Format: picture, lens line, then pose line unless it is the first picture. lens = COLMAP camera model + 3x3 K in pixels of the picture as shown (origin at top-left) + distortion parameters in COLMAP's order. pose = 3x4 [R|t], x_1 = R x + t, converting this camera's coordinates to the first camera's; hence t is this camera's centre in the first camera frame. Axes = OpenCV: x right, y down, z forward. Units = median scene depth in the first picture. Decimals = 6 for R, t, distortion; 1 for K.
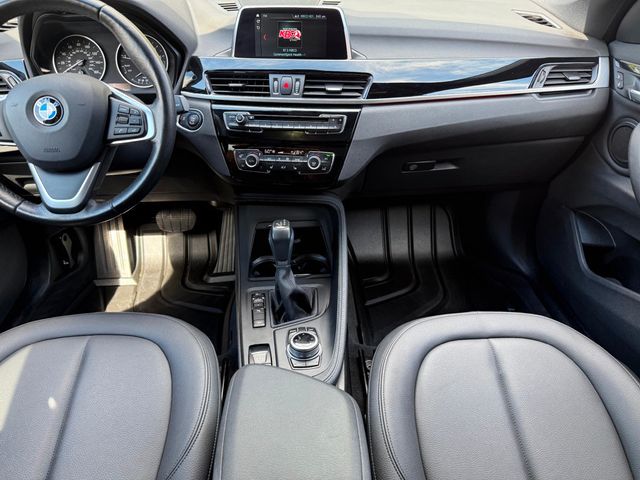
lens RADIAL K [[469.7, 0, 320.0], [0, 469.7, 240.0], [0, 0, 1]] dist [0.026899, -0.061976]
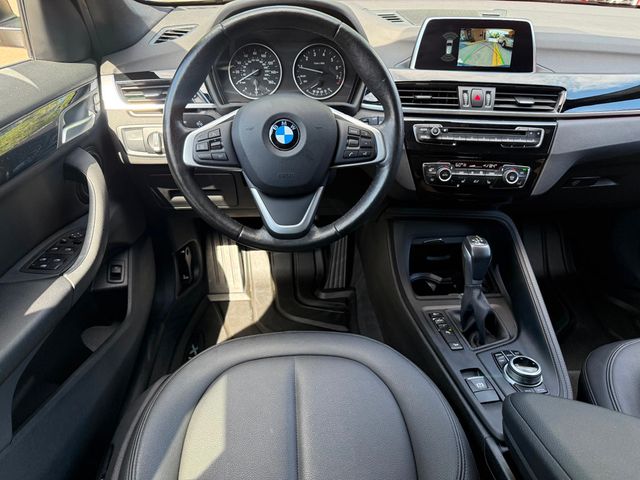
lens RADIAL K [[469.7, 0, 320.0], [0, 469.7, 240.0], [0, 0, 1]] dist [0.026899, -0.061976]
pose [[0.999905, 0.008785, 0.010578, -0.404400], [-0.008459, 0.999499, -0.030489, -0.001460], [-0.010840, 0.030397, 0.999479, 0.036938]]
